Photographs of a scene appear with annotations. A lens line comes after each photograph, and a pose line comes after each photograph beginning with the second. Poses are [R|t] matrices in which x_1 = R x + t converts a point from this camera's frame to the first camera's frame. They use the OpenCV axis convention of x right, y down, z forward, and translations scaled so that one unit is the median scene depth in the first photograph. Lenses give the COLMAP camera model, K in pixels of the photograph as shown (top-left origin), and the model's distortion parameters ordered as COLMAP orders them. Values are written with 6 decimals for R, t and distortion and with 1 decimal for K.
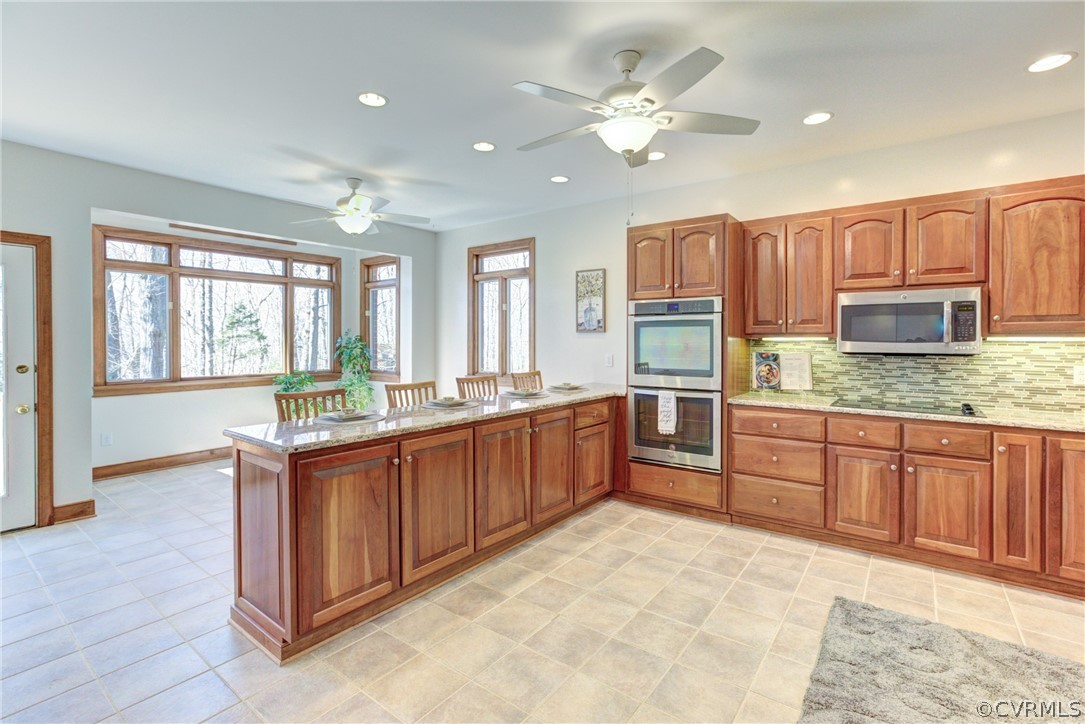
lens RADIAL K [[491.4, 0, 544.1], [0, 491.4, 340.5], [0, 0, 1]] dist [-0.028049, 0.000125]
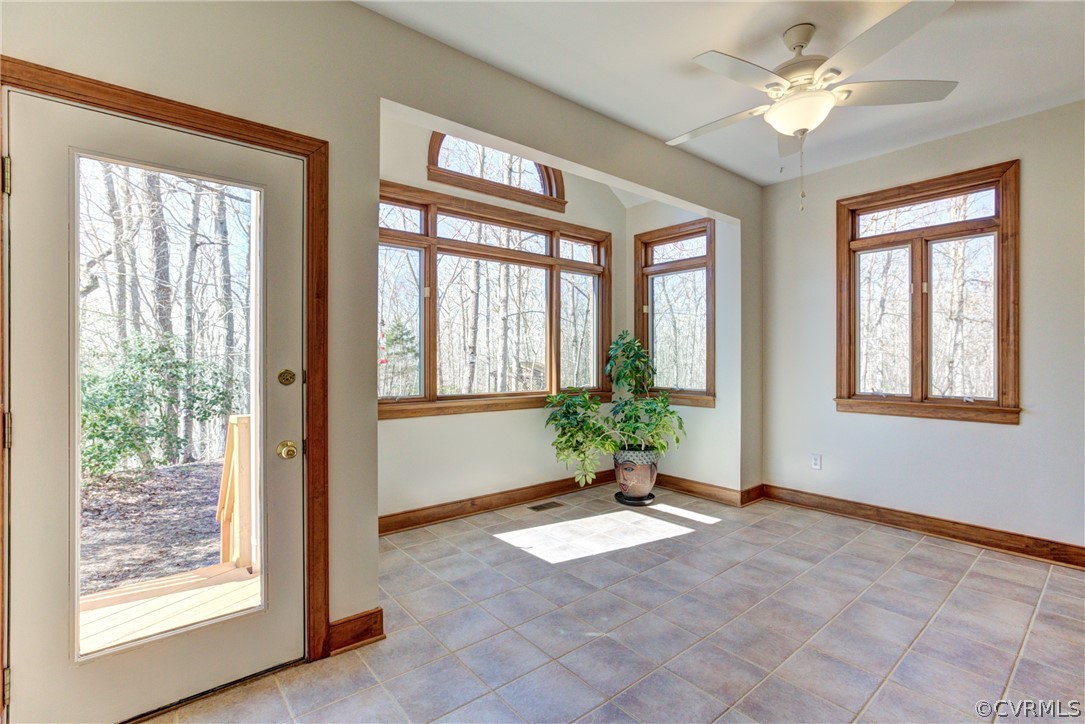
lens RADIAL K [[498.1, 0, 542.5], [0, 498.1, 362.0], [0, 0, 1]] dist [-0.026548, 0.000218]
pose [[0.974971, 0.002454, -0.222320, -0.358983], [-0.002346, 0.999997, 0.000754, 0.021667], [0.222322, -0.000214, 0.974973, 0.266831]]
